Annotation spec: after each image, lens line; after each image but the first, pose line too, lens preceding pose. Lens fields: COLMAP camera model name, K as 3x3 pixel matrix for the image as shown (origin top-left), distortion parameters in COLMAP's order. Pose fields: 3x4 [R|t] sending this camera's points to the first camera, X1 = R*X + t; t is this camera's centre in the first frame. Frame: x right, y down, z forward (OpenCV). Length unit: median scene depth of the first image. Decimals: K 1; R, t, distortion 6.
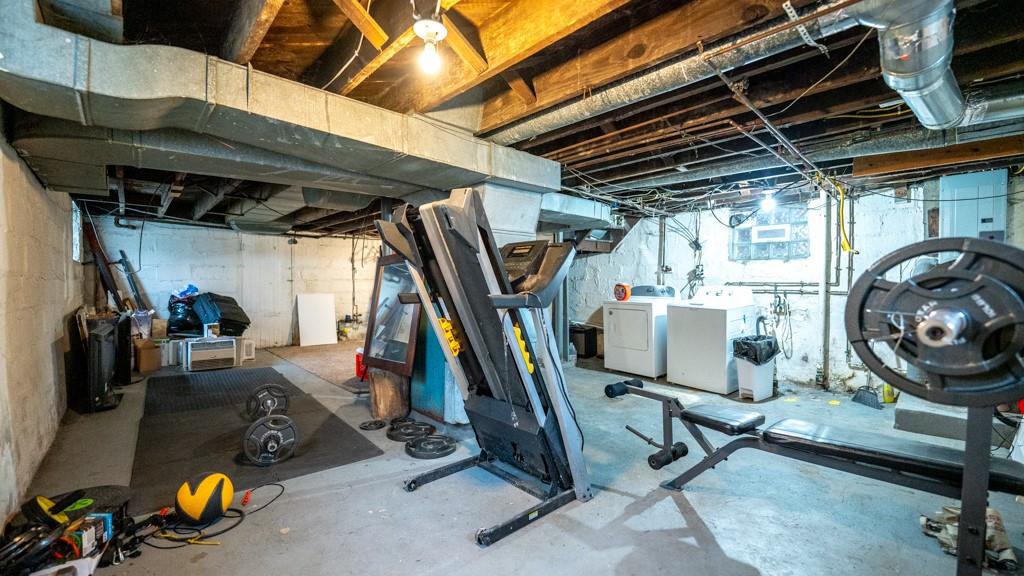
lens RADIAL K [[421.6, 0, 512.0], [0, 421.6, 288.0], [0, 0, 1]] dist [-0.011424, 0.000106]
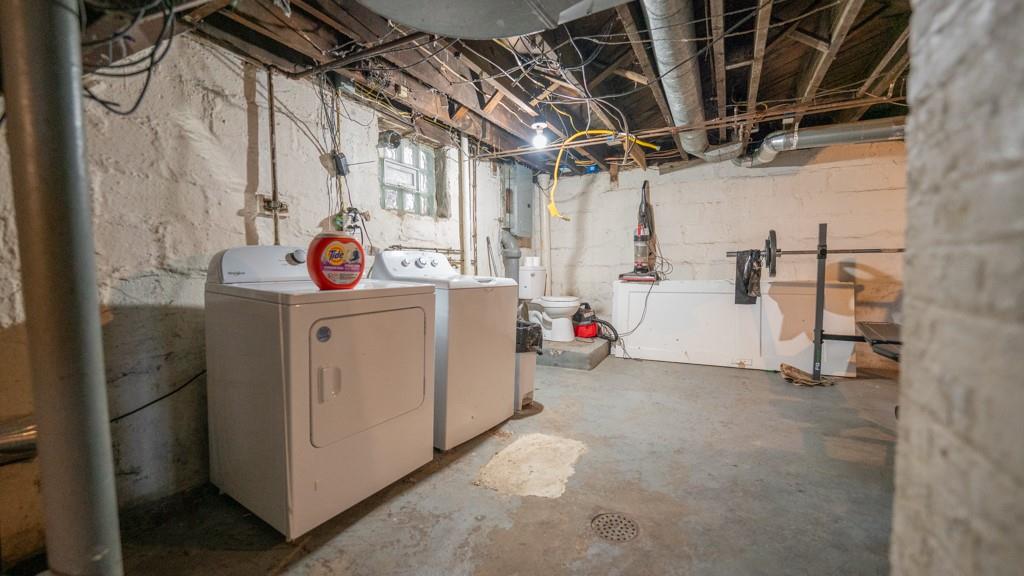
lens RADIAL K [[421.6, 0, 512.0], [0, 421.6, 288.0], [0, 0, 1]] dist [-0.011424, 0.000106]
pose [[-0.349030, -0.060084, 0.935183, -0.078146], [0.018133, 0.997323, 0.070844, 0.007619], [-0.936936, 0.041684, -0.347006, 0.888721]]
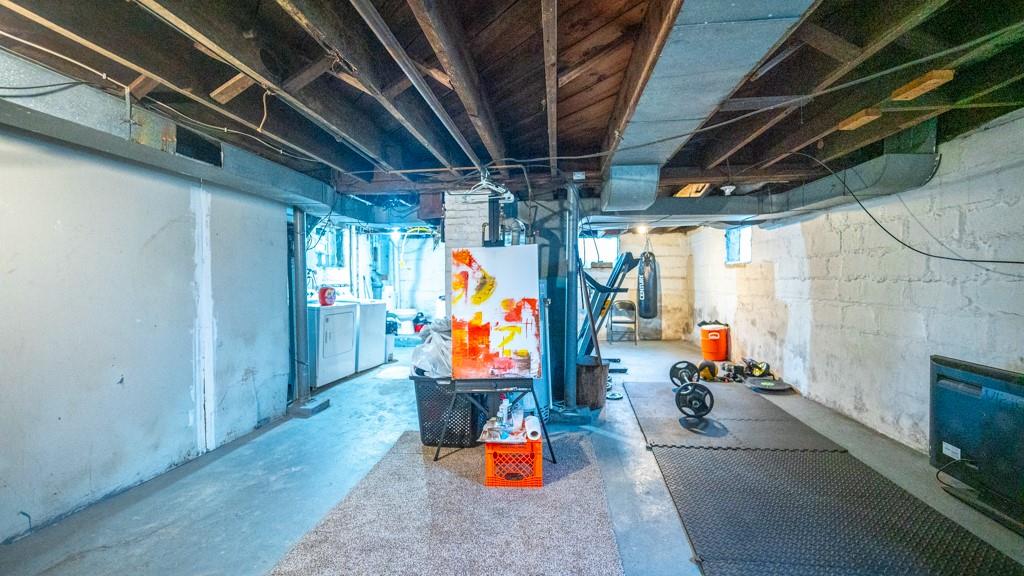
lens RADIAL K [[421.6, 0, 512.0], [0, 421.6, 288.0], [0, 0, 1]] dist [-0.011424, 0.000106]
pose [[-0.658279, -0.023051, 0.752421, -0.634911], [0.008195, 0.999252, 0.037783, -0.036680], [-0.752729, 0.031038, -0.657598, 1.173743]]
